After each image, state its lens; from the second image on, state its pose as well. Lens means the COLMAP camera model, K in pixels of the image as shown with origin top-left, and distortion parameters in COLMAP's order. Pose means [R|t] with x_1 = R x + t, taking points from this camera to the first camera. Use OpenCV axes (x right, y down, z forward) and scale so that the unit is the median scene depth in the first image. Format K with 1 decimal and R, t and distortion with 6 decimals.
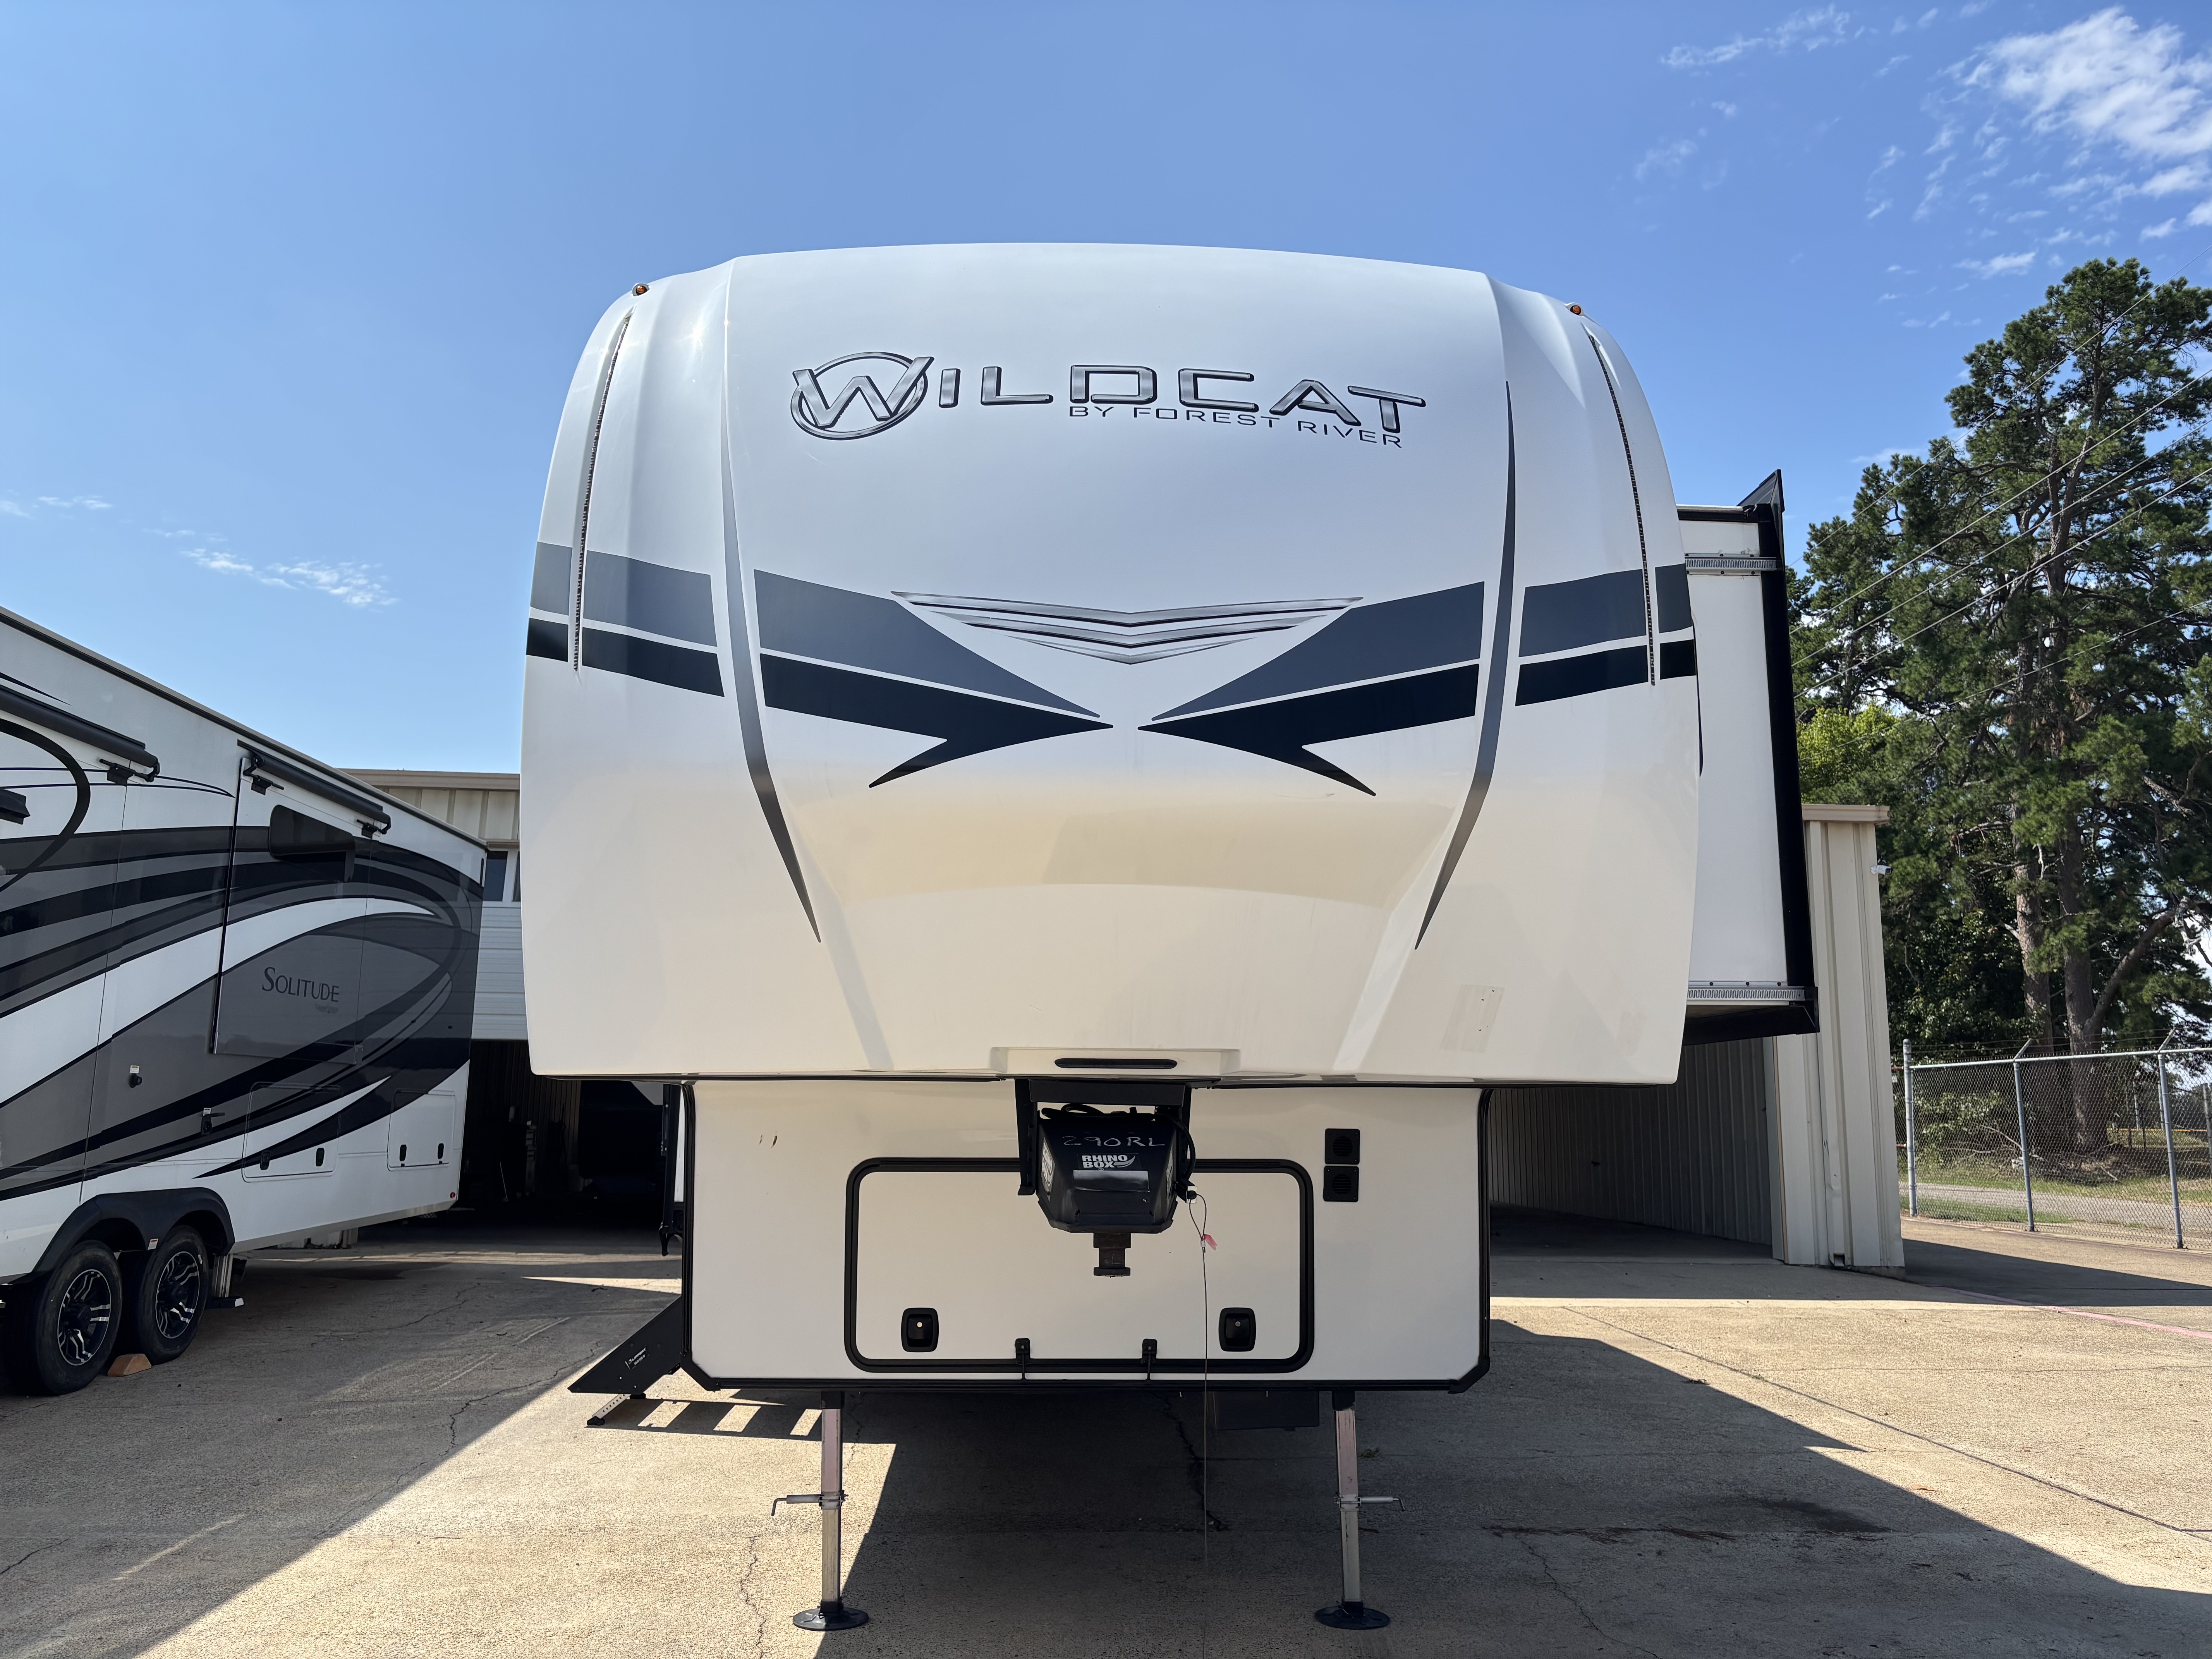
lens RADIAL K [[1691.0, 0, 1106.0], [0, 1691.0, 829.5], [0, 0, 1]] dist [-0.000106, -0.000472]
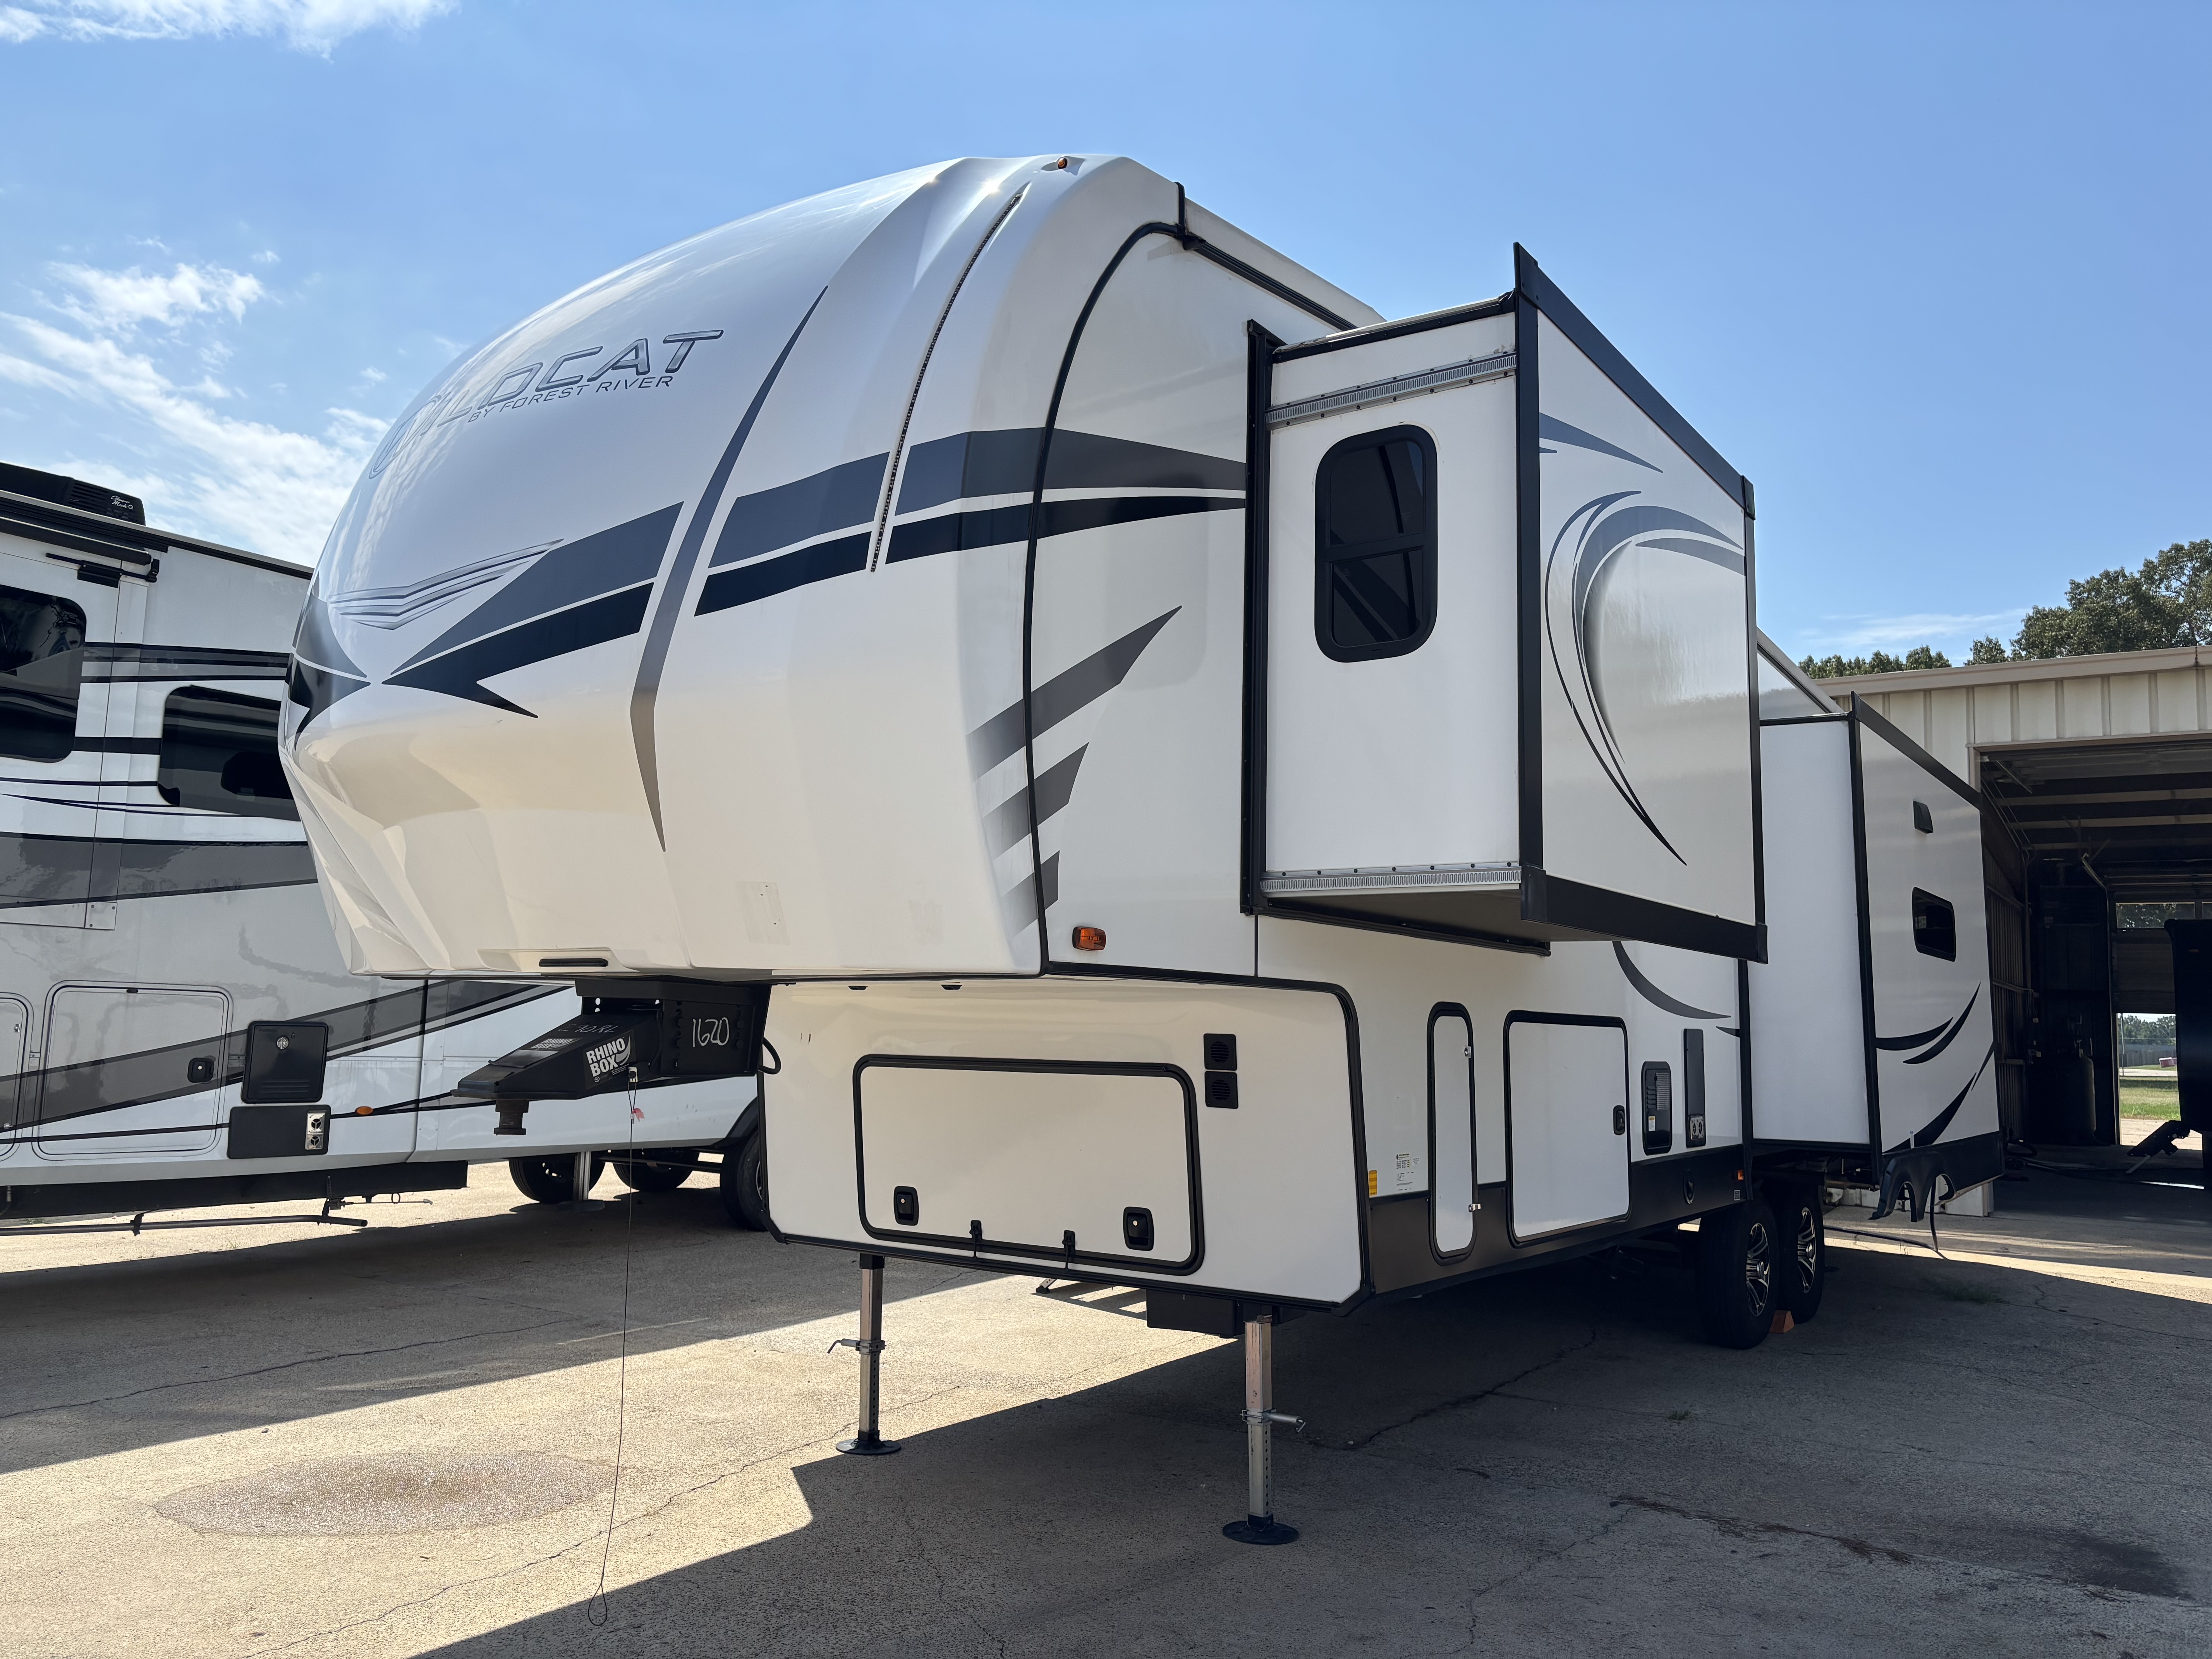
lens RADIAL K [[1676.6, 0, 1104.5], [0, 1676.6, 837.6], [0, 0, 1]] dist [0.054878, -0.056495]
pose [[0.793254, -0.058910, -0.606034, 0.694146], [0.083974, 0.996382, 0.013061, 0.046855], [0.603072, -0.061252, 0.795331, 0.200093]]
